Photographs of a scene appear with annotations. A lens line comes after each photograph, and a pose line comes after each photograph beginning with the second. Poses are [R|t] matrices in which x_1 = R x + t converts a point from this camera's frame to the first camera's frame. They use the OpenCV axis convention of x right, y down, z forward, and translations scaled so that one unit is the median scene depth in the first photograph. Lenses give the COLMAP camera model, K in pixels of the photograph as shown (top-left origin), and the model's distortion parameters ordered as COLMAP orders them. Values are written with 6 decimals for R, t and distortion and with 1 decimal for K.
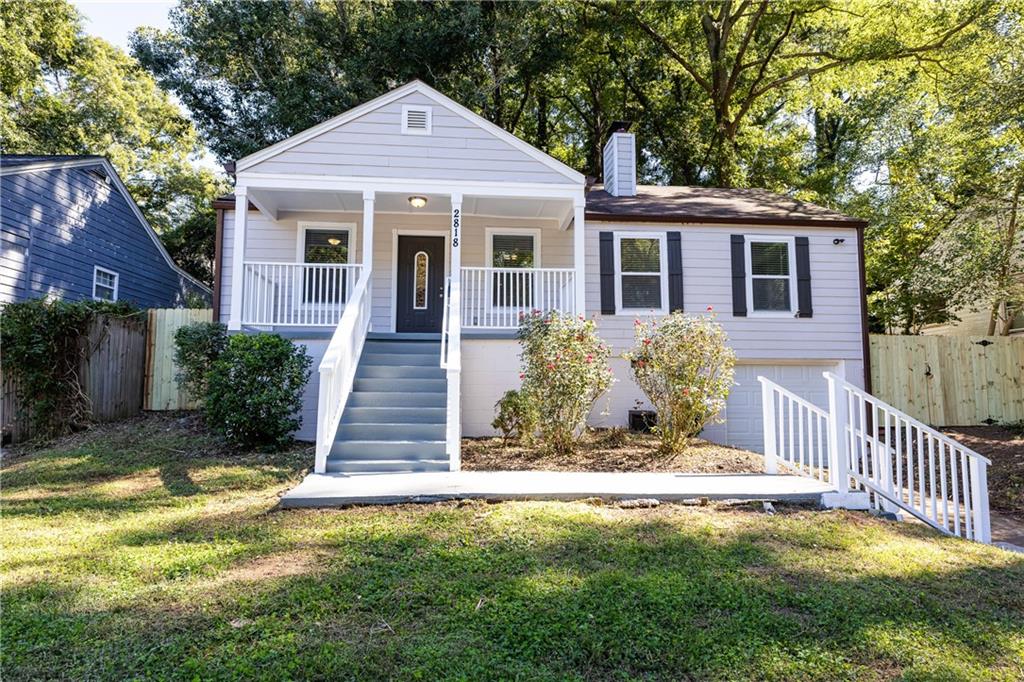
lens RADIAL K [[565.7, 0, 541.3], [0, 565.7, 338.0], [0, 0, 1]] dist [-0.004671, -0.000552]
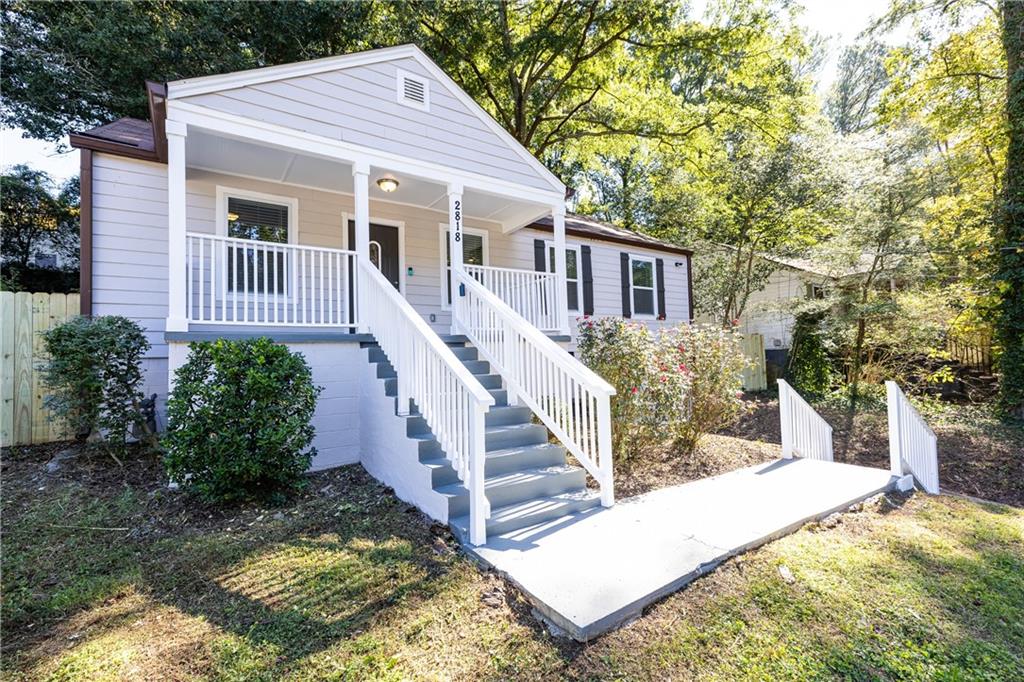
lens RADIAL K [[430.7, 0, 509.5], [0, 430.7, 337.0], [0, 0, 1]] dist [0.002027, 0.000526]
pose [[0.892755, 0.001903, 0.450539, -0.316269], [-0.018896, 0.999269, 0.033224, -0.024046], [-0.450146, -0.038174, 0.892138, 0.262216]]
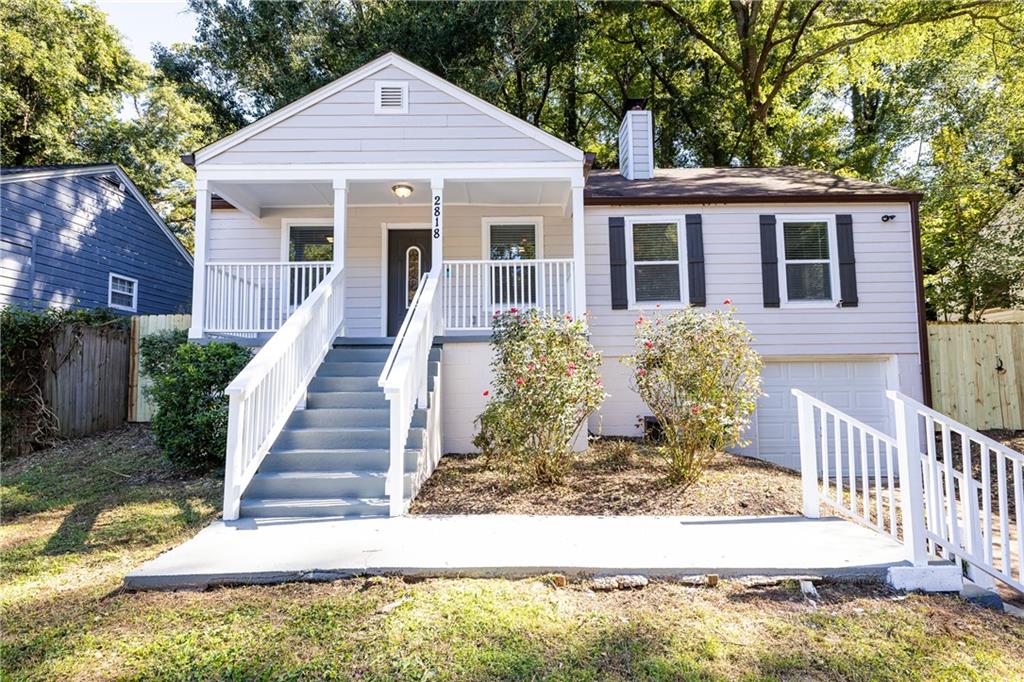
lens RADIAL K [[526.8, 0, 540.8], [0, 526.8, 335.1], [0, 0, 1]] dist [-0.002642, -0.001280]
pose [[0.996087, -0.020646, -0.085929, 0.063304], [0.021630, 0.999711, 0.010536, -0.012056], [0.085687, -0.012353, 0.996246, 0.153886]]
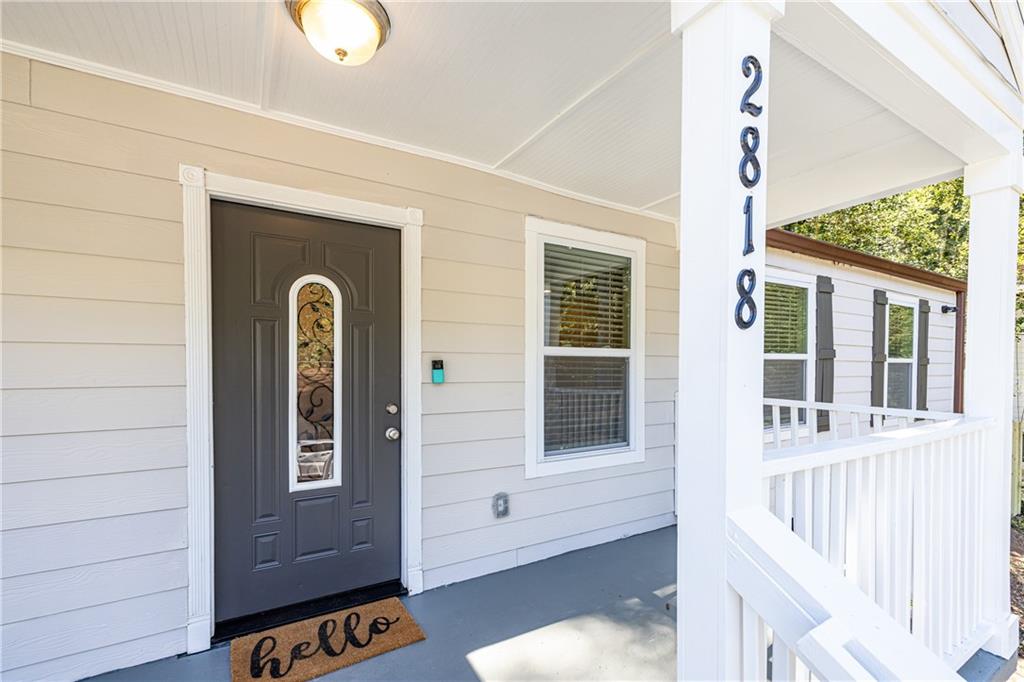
lens RADIAL K [[448.1, 0, 514.4], [0, 448.1, 369.8], [0, 0, 1]] dist [0.000535, 0.000119]
pose [[0.910682, 0.003246, 0.413096, -0.204242], [-0.042387, 0.995426, 0.085621, -0.125732], [-0.410928, -0.095484, 0.906654, 0.737019]]
